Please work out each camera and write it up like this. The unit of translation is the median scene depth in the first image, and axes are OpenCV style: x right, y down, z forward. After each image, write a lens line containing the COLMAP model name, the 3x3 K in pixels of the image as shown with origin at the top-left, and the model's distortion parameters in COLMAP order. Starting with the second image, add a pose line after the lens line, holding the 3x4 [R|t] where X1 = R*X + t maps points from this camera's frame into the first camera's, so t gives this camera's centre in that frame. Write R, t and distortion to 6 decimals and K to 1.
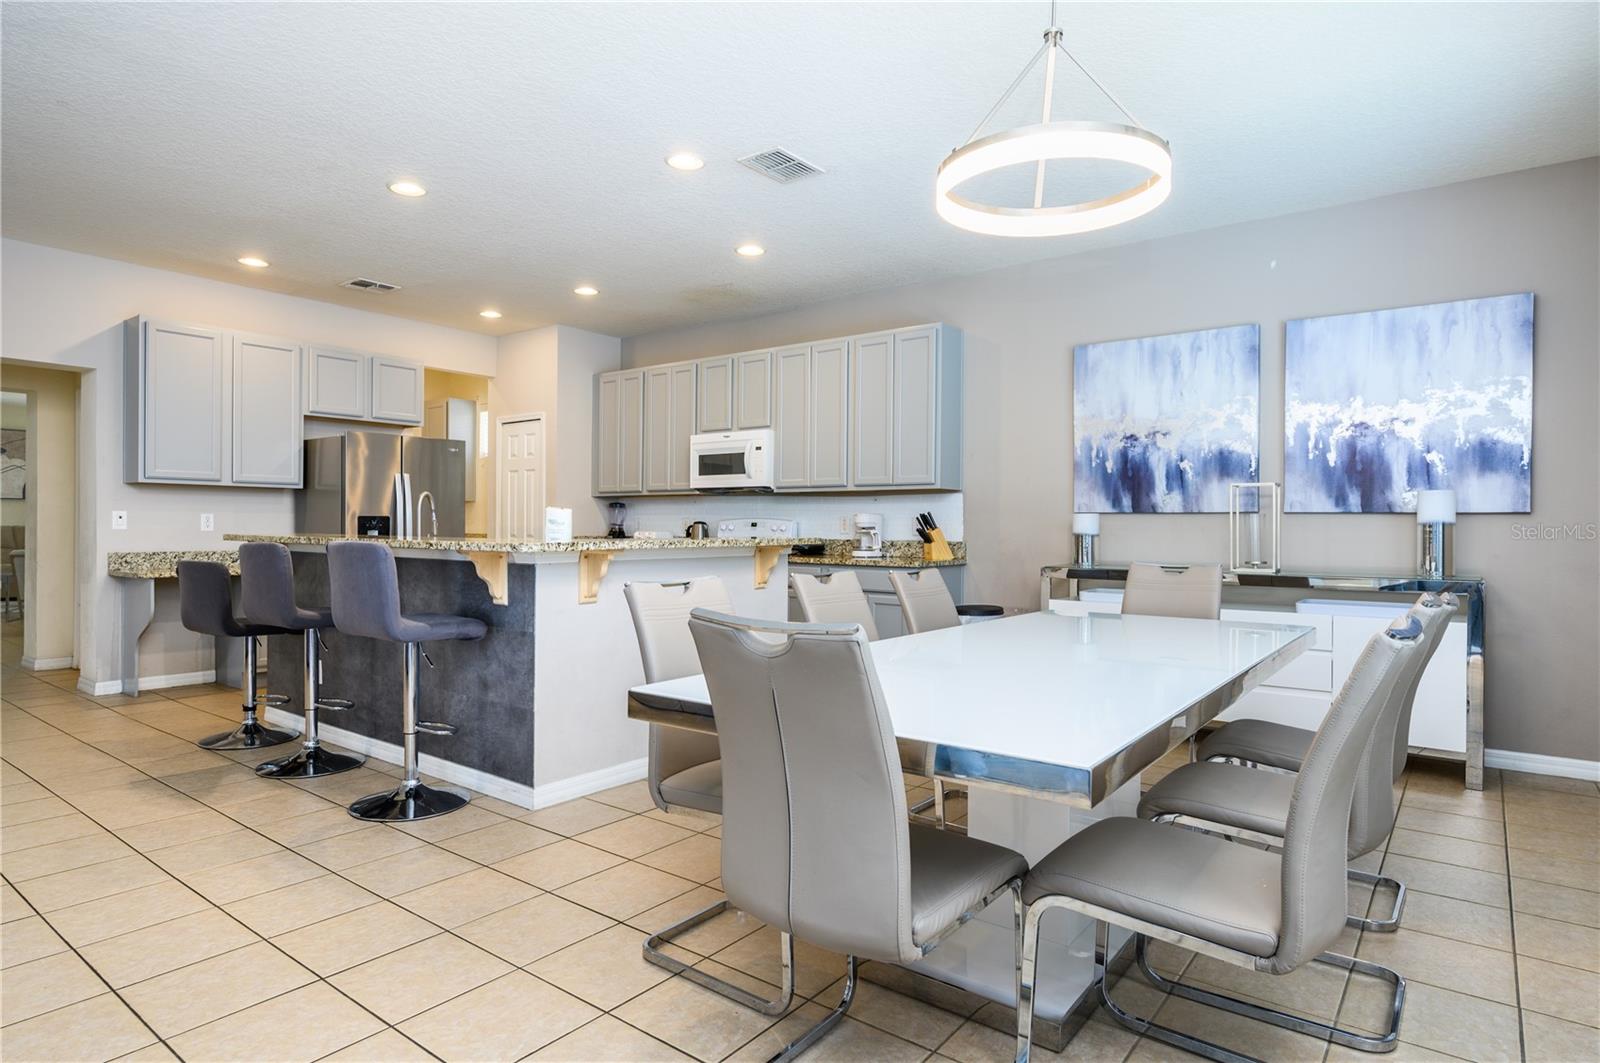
lens RADIAL K [[879.7, 0, 800.0], [0, 879.7, 528.9], [0, 0, 1]] dist [0.000057, 0.000016]
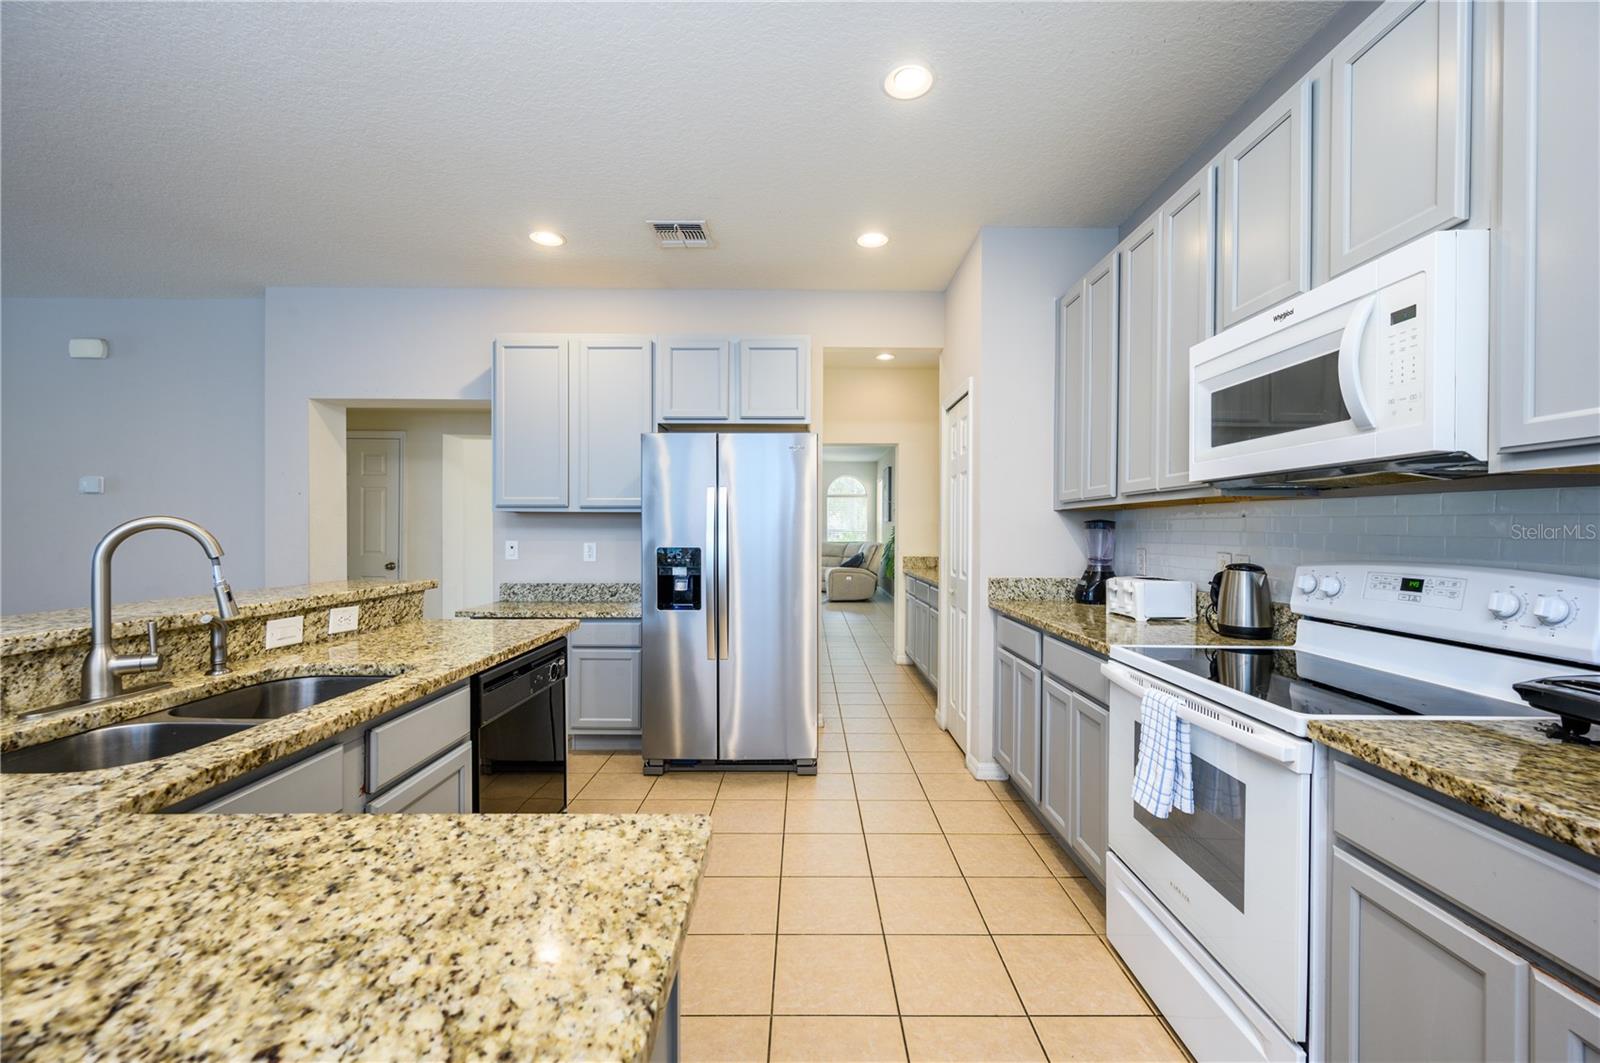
lens RADIAL K [[641.3, 0, 797.9], [0, 641.3, 535.5], [0, 0, 1]] dist [0.000179, -0.000121]
pose [[0.608655, -0.000036, -0.793435, -0.003857], [-0.002075, 0.999997, -0.001637, -0.022218], [0.793432, 0.002643, 0.608653, 0.697885]]
